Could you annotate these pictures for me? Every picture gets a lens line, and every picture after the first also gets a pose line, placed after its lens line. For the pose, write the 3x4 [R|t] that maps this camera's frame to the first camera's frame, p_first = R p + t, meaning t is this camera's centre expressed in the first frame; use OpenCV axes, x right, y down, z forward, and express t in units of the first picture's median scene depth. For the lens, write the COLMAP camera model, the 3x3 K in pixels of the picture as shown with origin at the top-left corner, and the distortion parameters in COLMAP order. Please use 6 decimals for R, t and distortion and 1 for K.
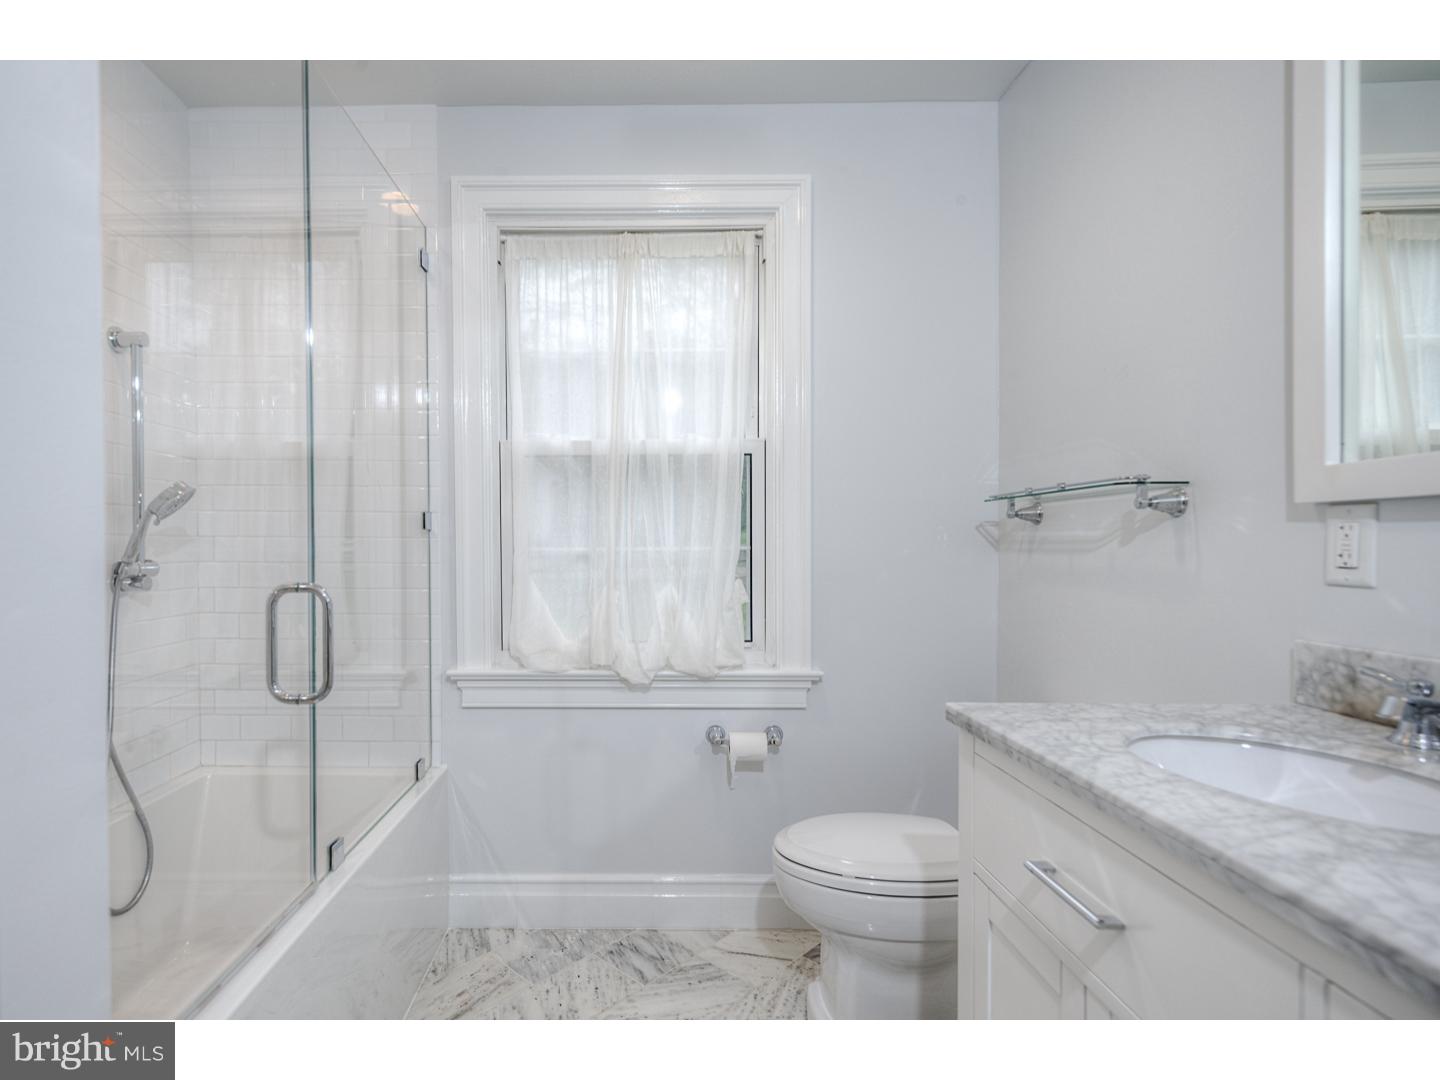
lens RADIAL K [[654.2, 0, 790.3], [0, 654.2, 549.4], [0, 0, 1]] dist [-0.000253, 0.000009]
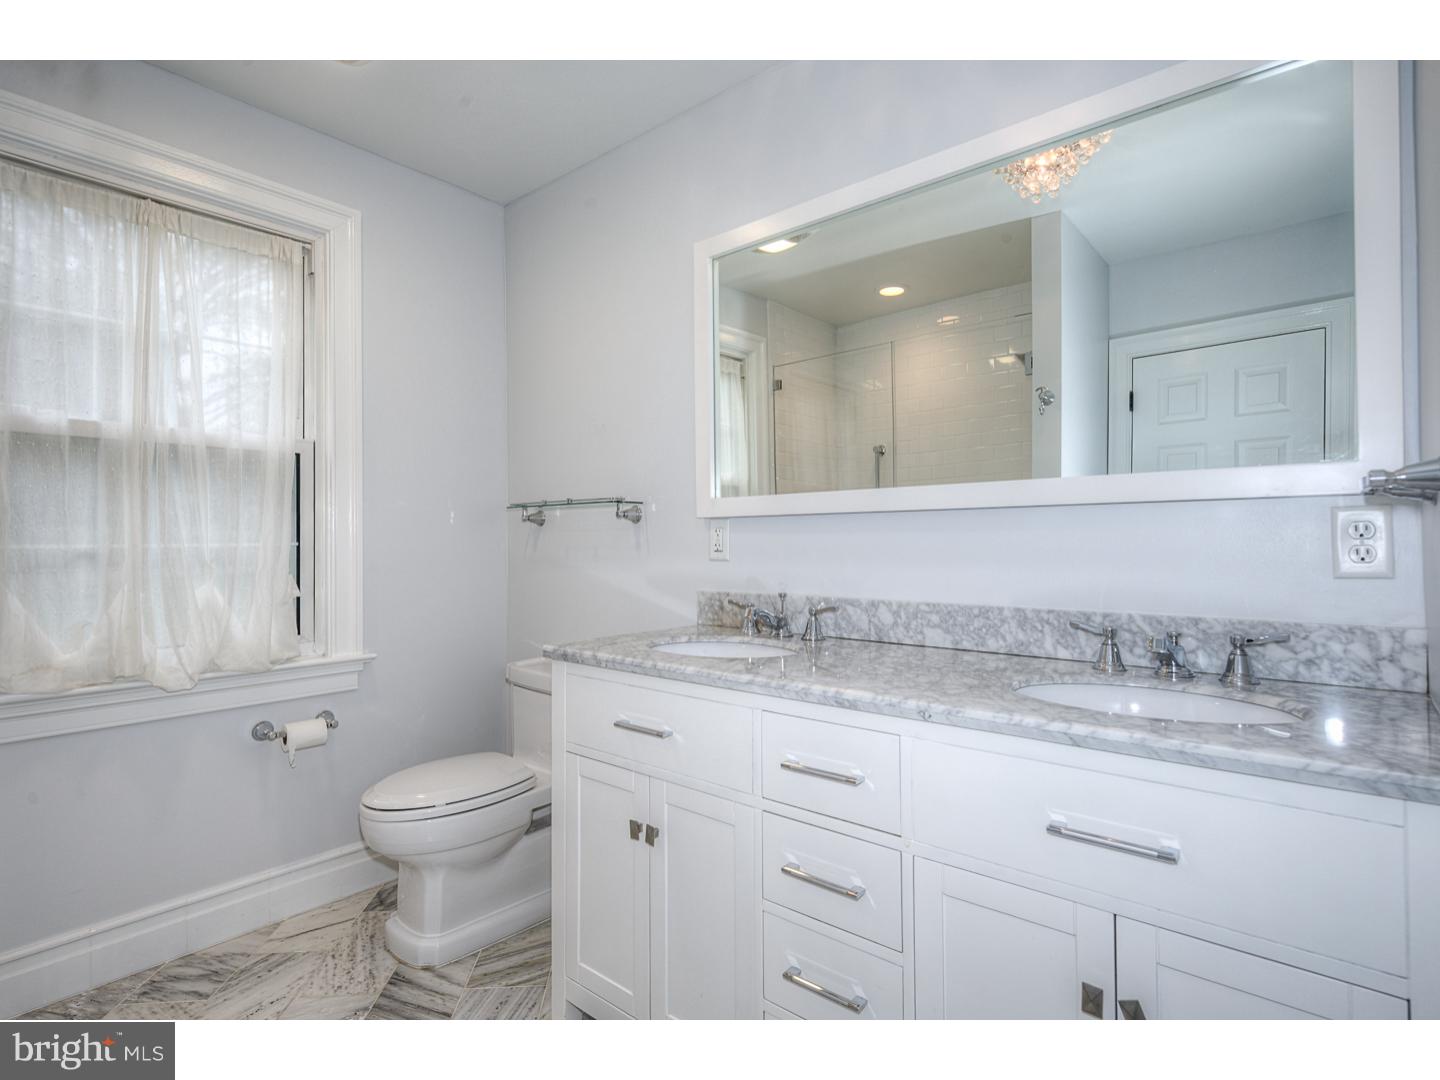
lens RADIAL K [[715.3, 0, 714.3], [0, 715.3, 539.2], [0, 0, 1]] dist [0.000696, -0.000254]
pose [[0.644764, 0.002054, 0.764379, -0.520906], [0.013058, 0.999821, -0.013701, 0.014248], [-0.764270, 0.018816, 0.644622, -0.246448]]
